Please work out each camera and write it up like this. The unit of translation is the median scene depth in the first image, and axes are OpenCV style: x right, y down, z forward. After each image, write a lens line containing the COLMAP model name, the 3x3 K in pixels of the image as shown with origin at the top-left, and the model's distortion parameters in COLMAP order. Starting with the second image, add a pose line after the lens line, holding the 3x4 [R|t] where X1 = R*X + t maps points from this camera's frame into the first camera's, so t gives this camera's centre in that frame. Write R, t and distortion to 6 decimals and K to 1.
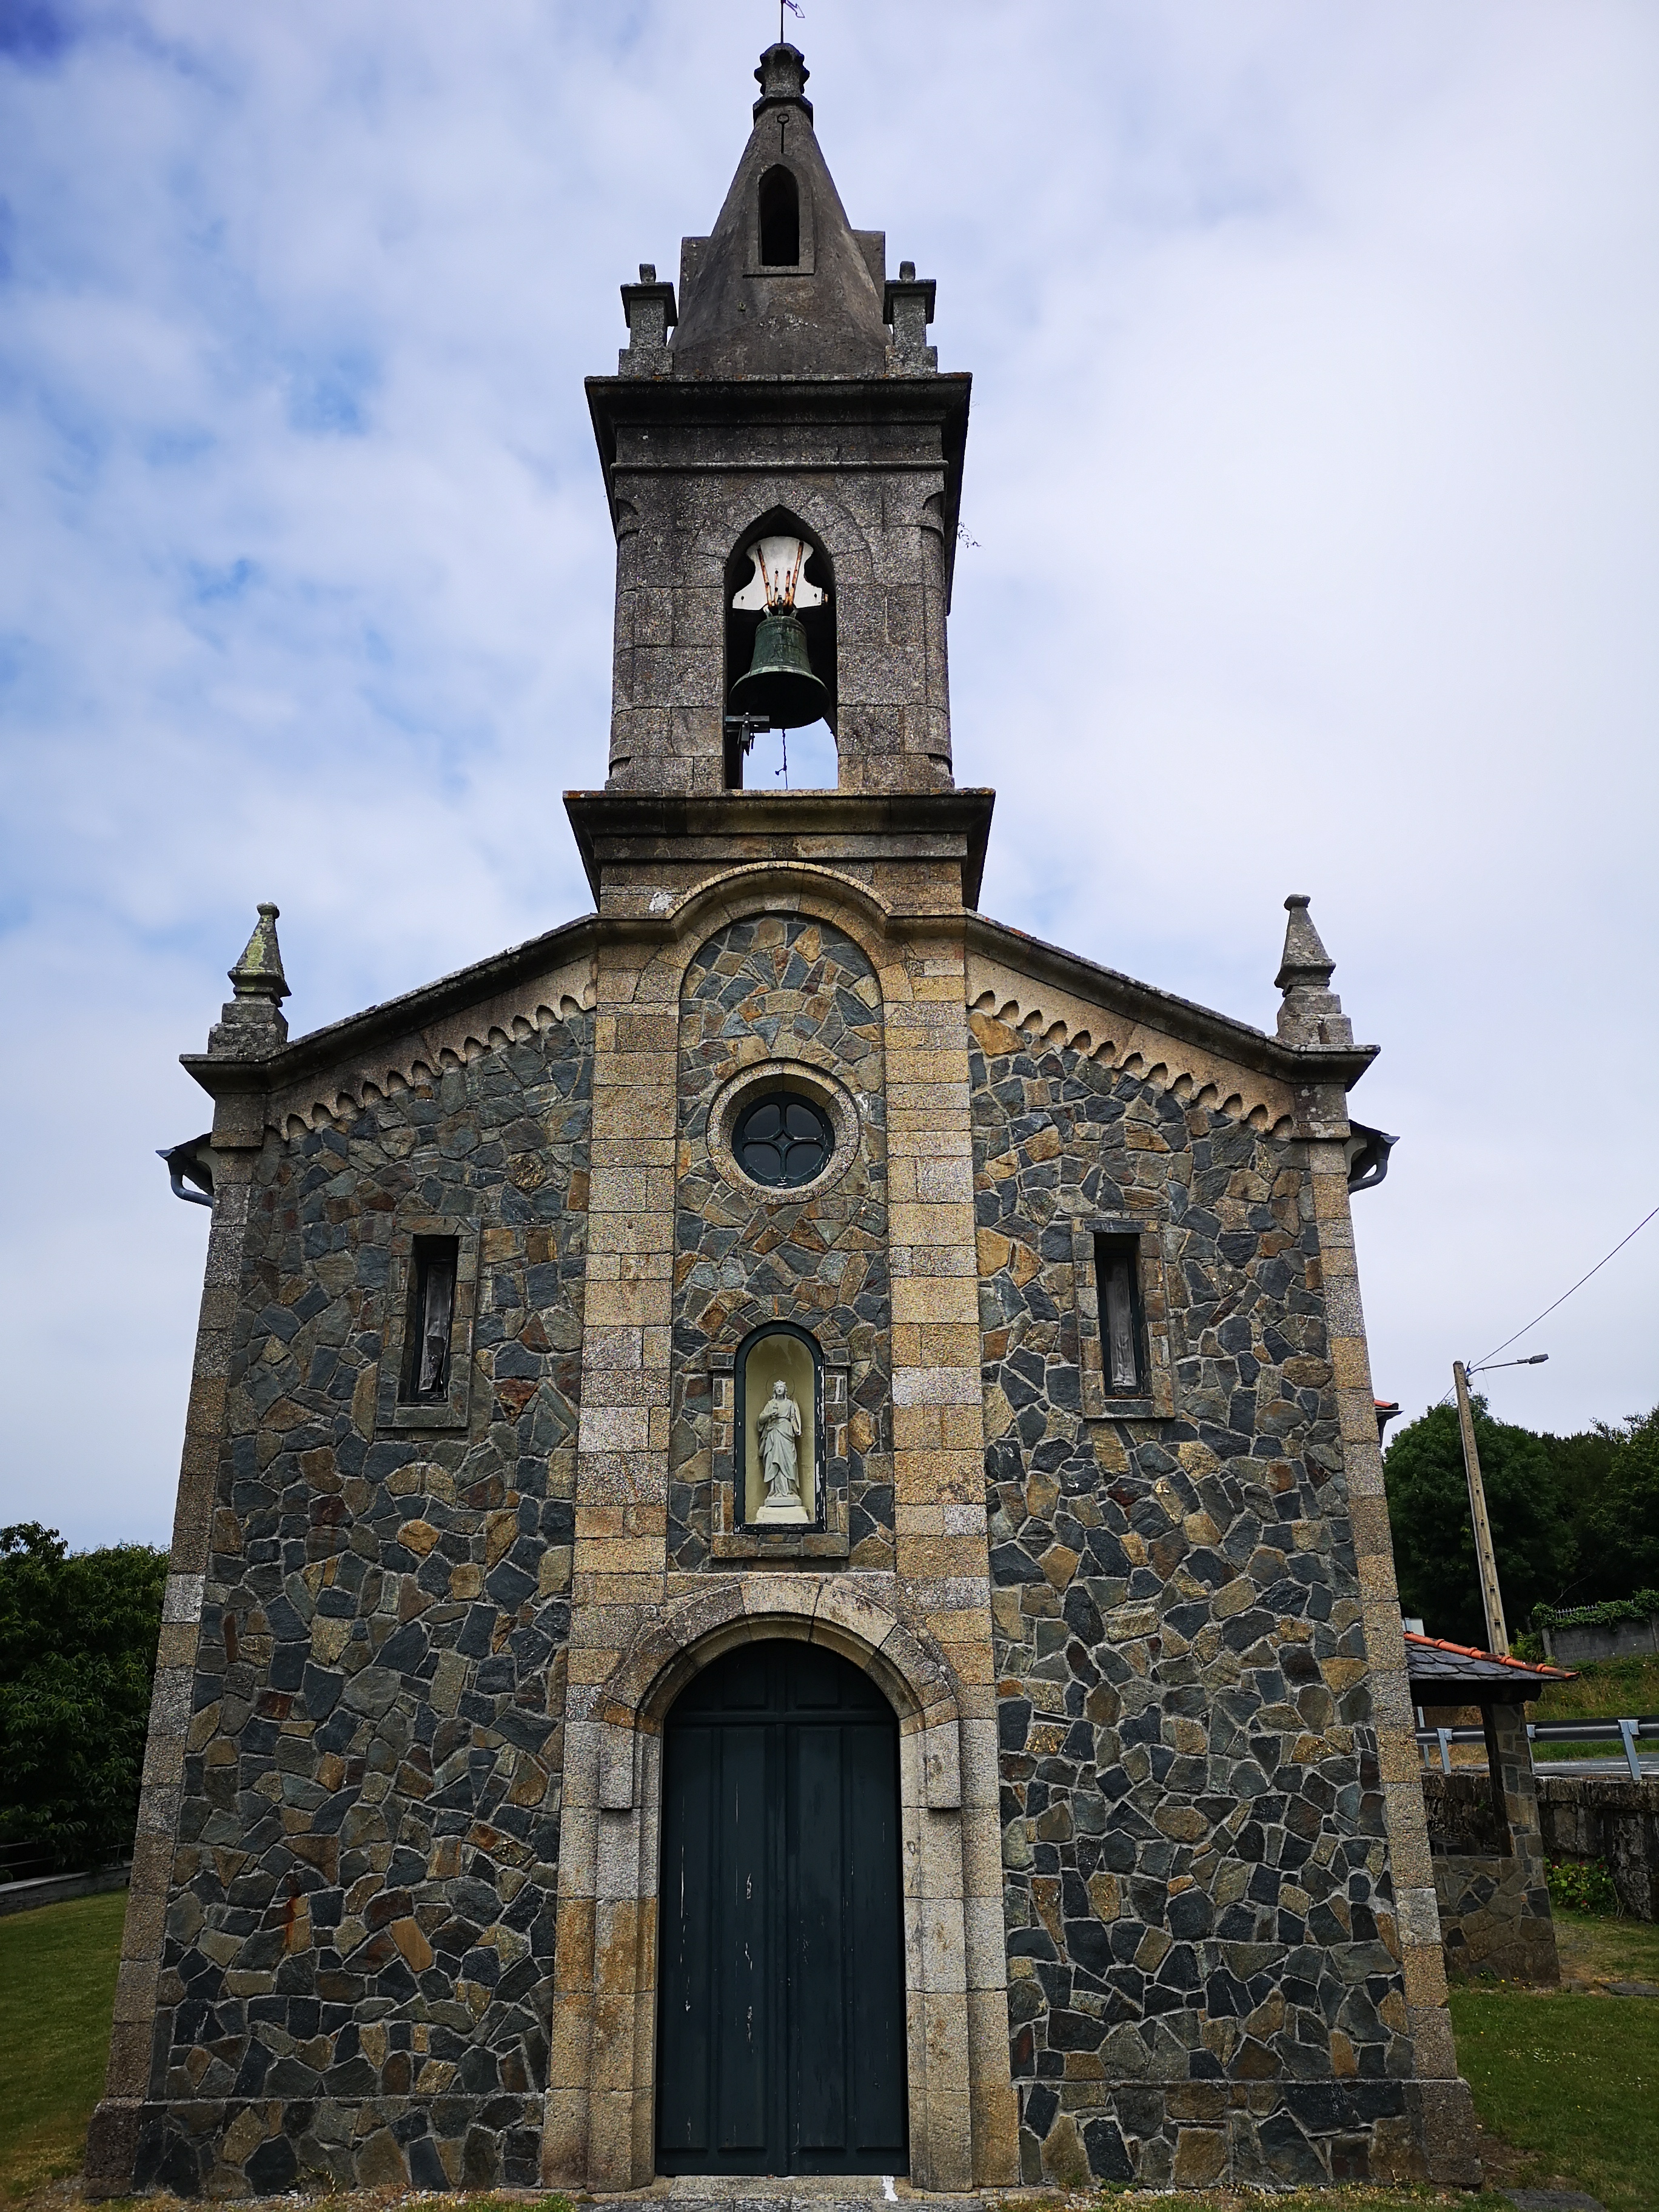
lens RADIAL K [[1719.5, 0, 833.2], [0, 1719.5, 1100.5], [0, 0, 1]] dist [0.033642, -0.025057]
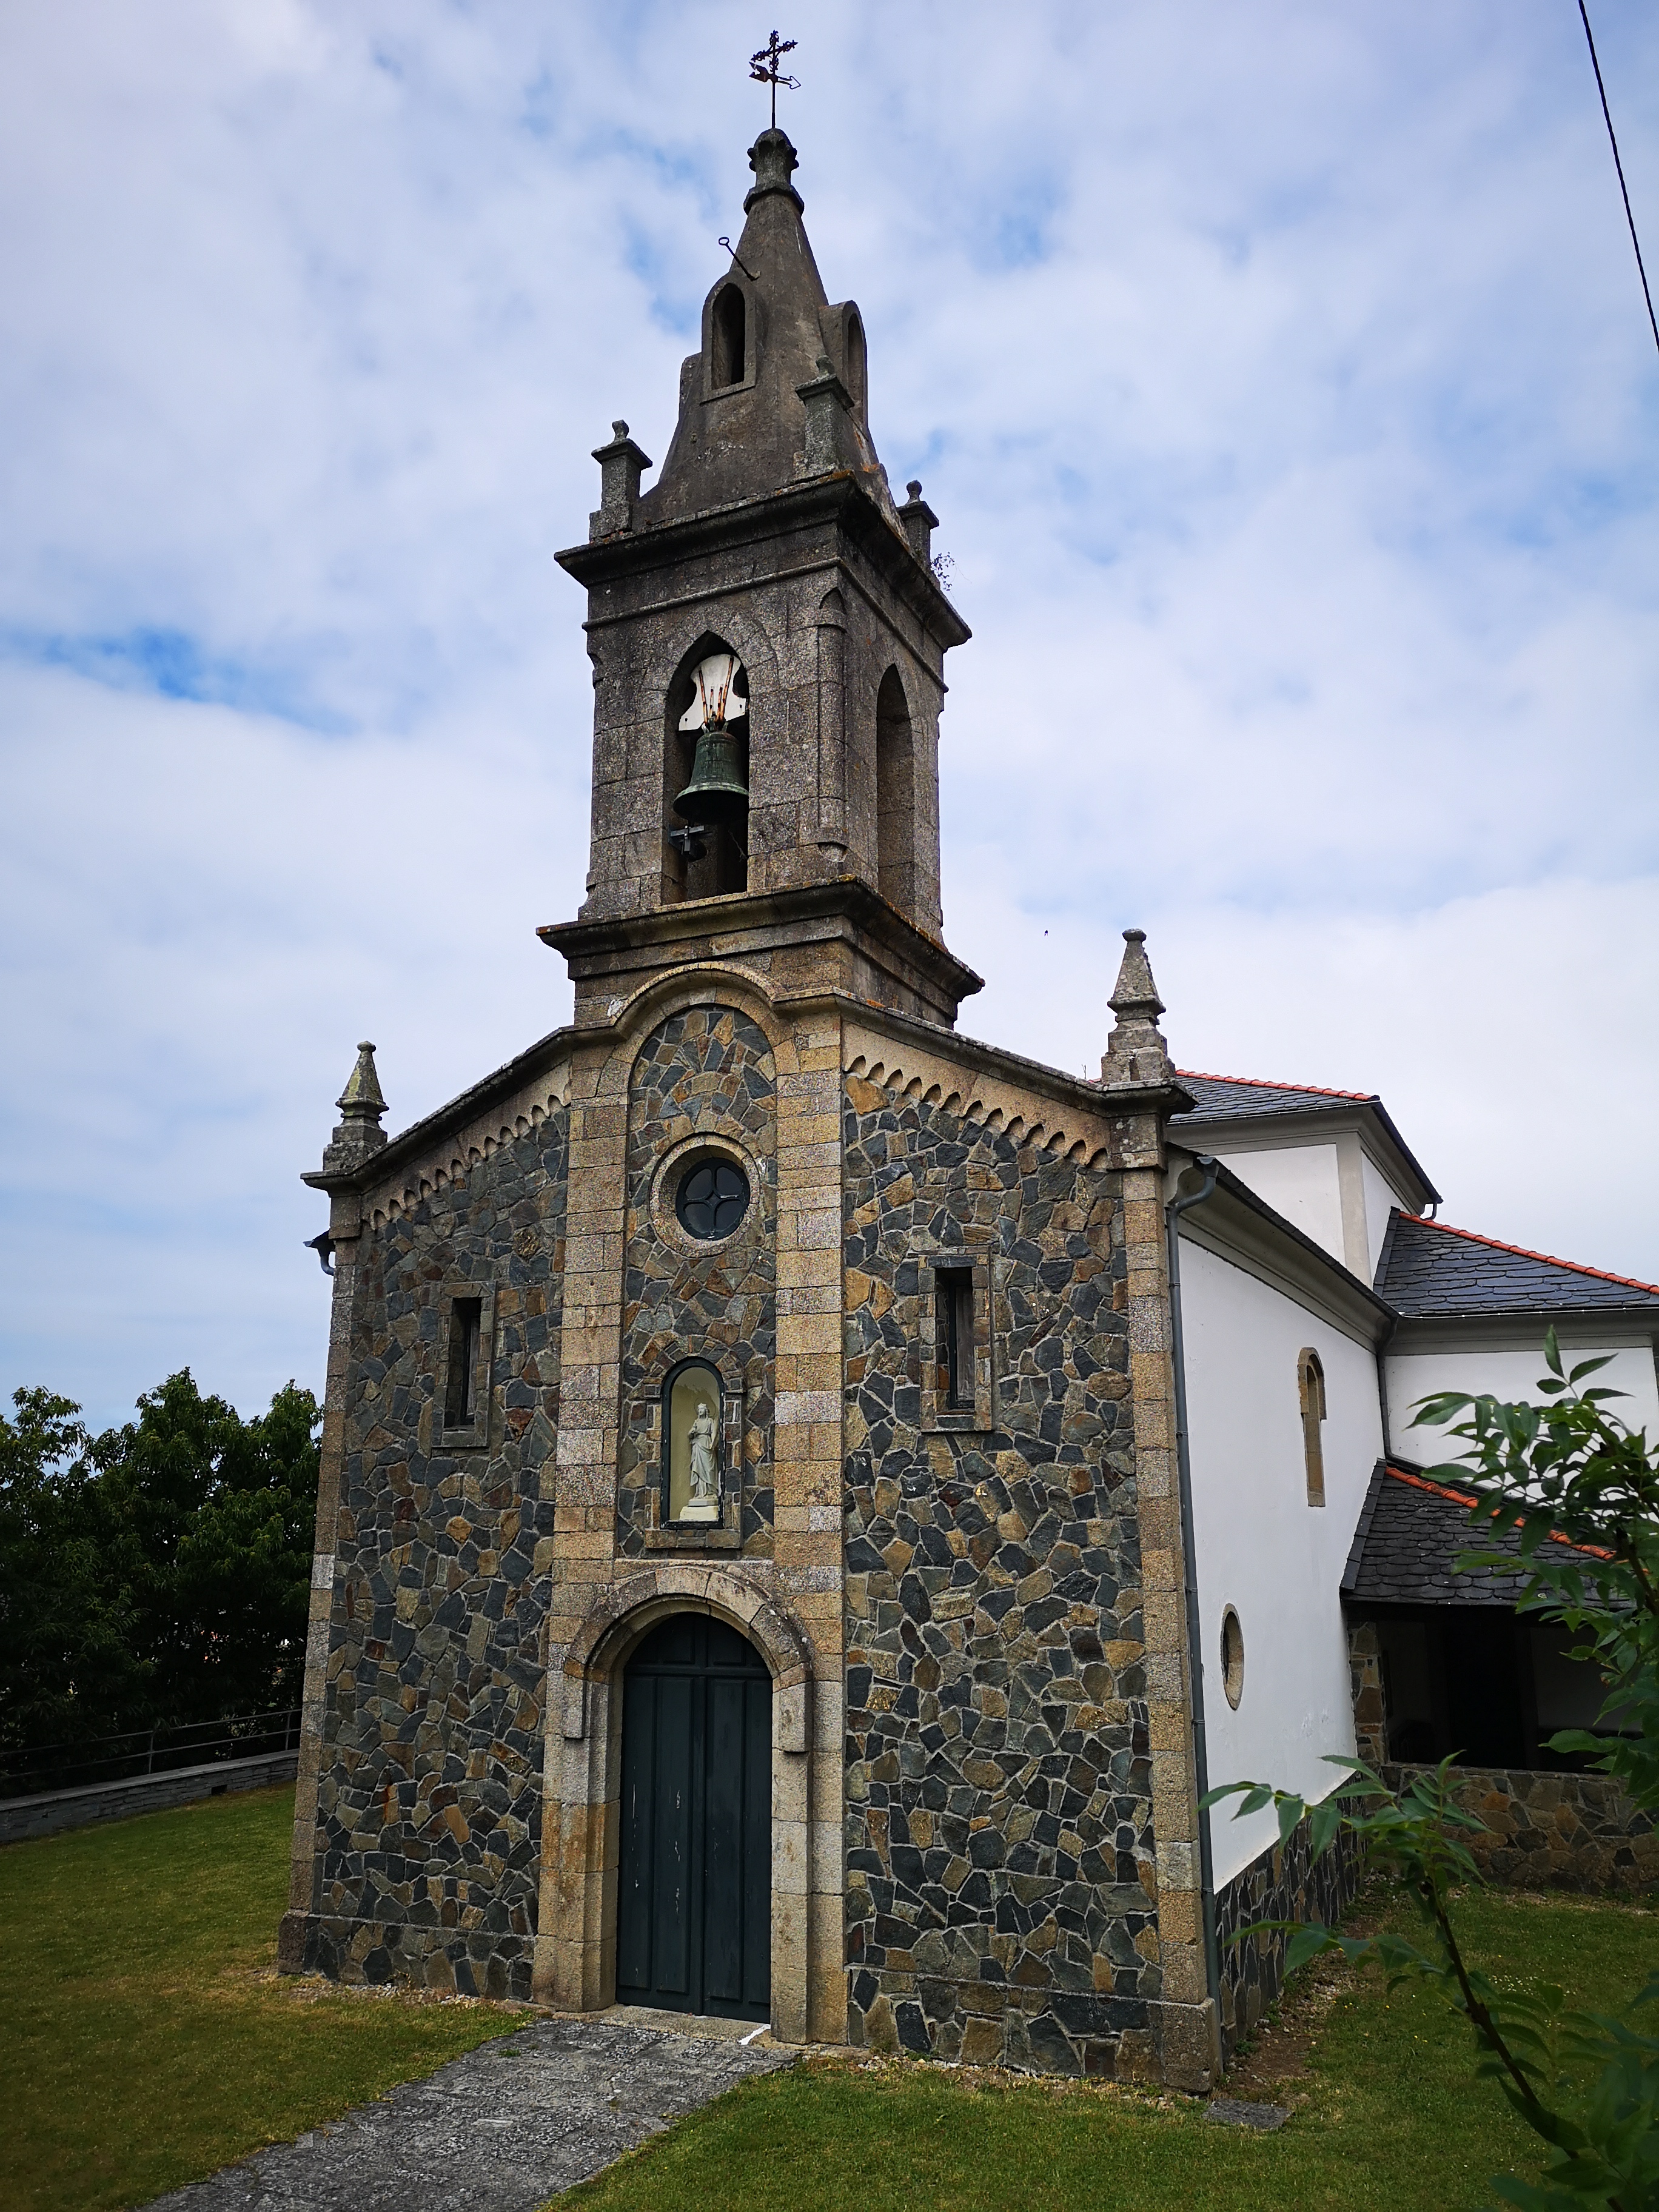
lens RADIAL K [[1719.5, 0, 833.3], [0, 1719.5, 1101.1], [0, 0, 1]] dist [0.033642, -0.025057]
pose [[0.908969, -0.094632, -0.405980, 0.570514], [0.136885, 0.987647, 0.076262, -0.131573], [0.393748, -0.124893, 0.910694, -0.062935]]
